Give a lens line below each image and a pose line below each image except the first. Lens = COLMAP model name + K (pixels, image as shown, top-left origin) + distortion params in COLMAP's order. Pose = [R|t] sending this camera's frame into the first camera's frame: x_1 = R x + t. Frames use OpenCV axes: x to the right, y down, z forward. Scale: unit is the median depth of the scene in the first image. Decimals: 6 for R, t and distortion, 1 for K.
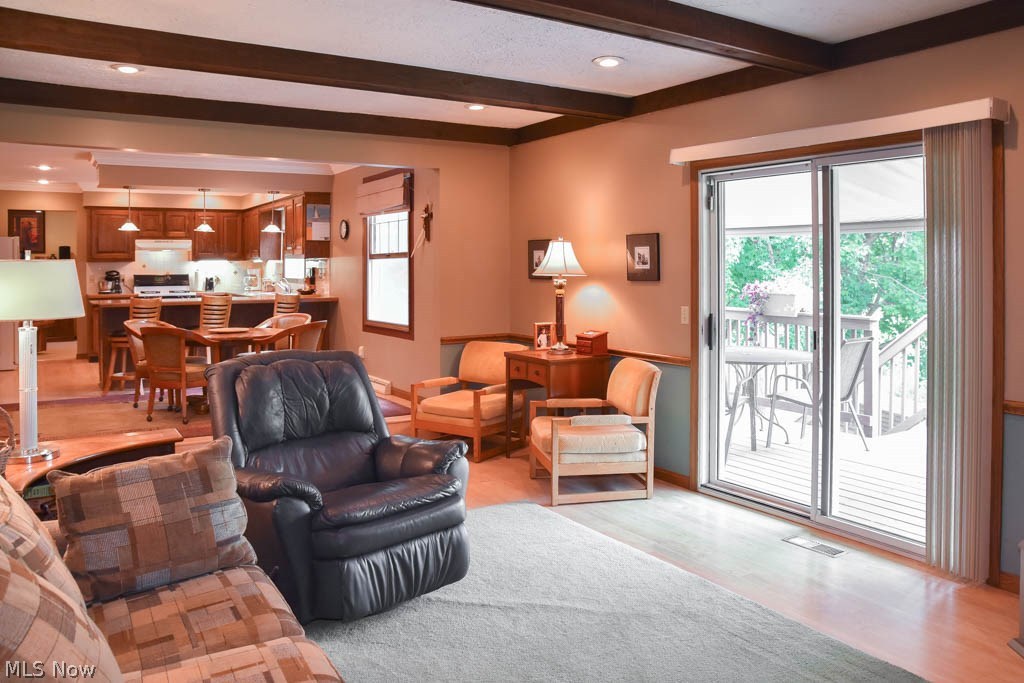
lens RADIAL K [[771.1, 0, 509.3], [0, 771.1, 331.0], [0, 0, 1]] dist [-0.086318, 0.034791]
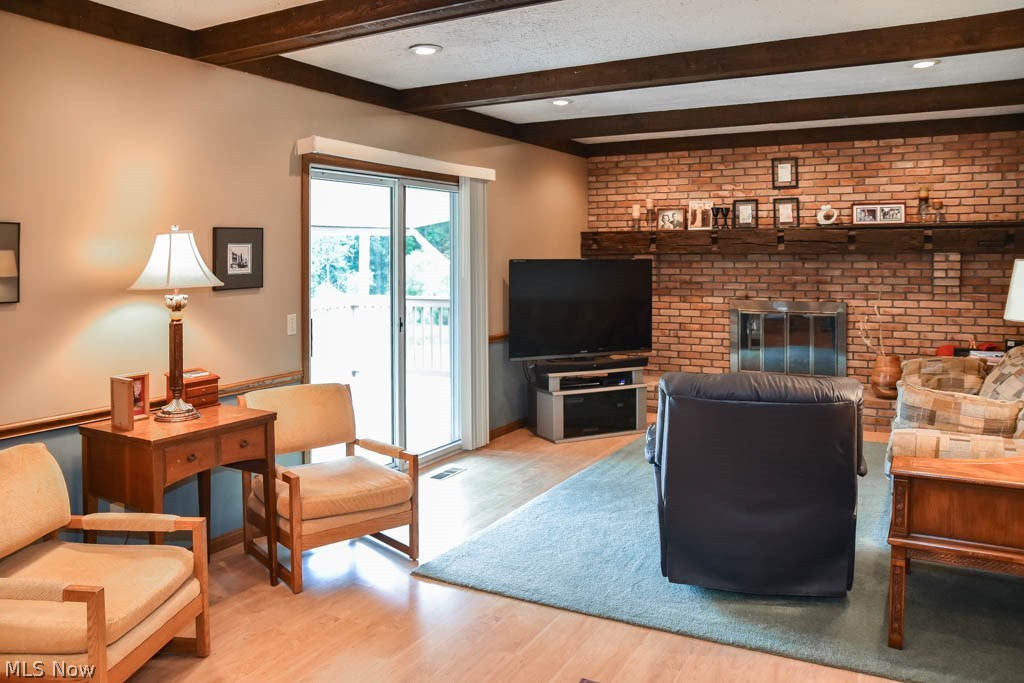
lens RADIAL K [[771.1, 0, 513.1], [0, 771.1, 247.9], [0, 0, 1]] dist [-0.086318, 0.034791]
pose [[-0.480957, 0.014075, 0.876631, -0.309256], [0.082219, 0.996189, 0.029114, -0.053520], [-0.872881, 0.086078, -0.480281, 0.570003]]
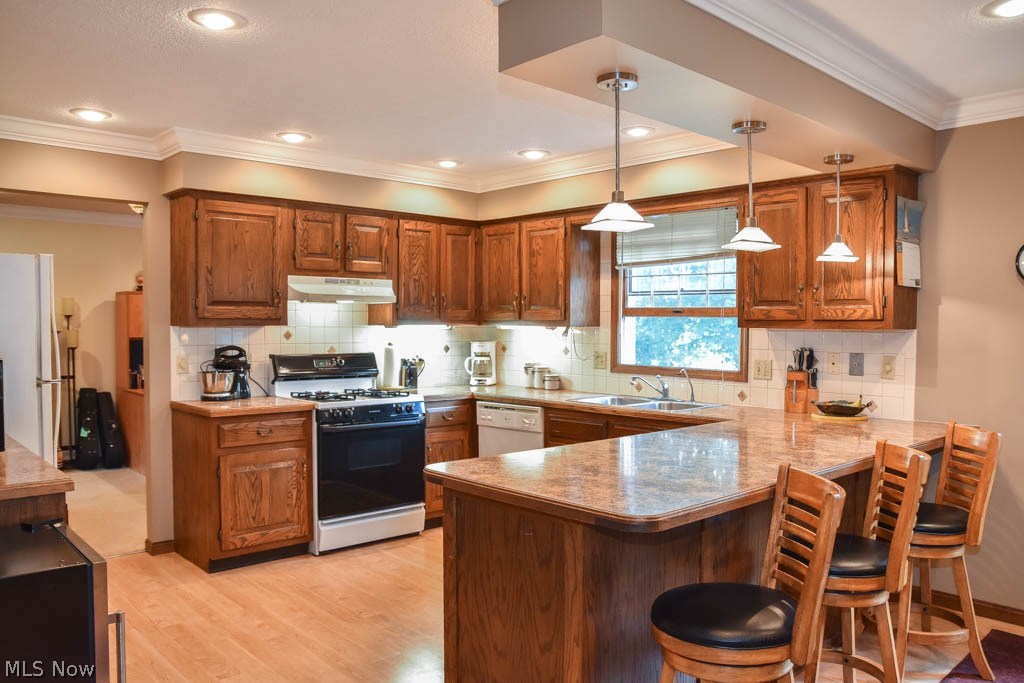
lens RADIAL K [[794.9, 0, 522.5], [0, 794.9, 350.1], [0, 0, 1]] dist [-0.085693, 0.045631]
pose [[0.981502, 0.003848, 0.191413, -0.454205], [0.005795, 0.998743, -0.049793, -0.055046], [-0.191364, 0.049981, 0.980246, 0.538408]]
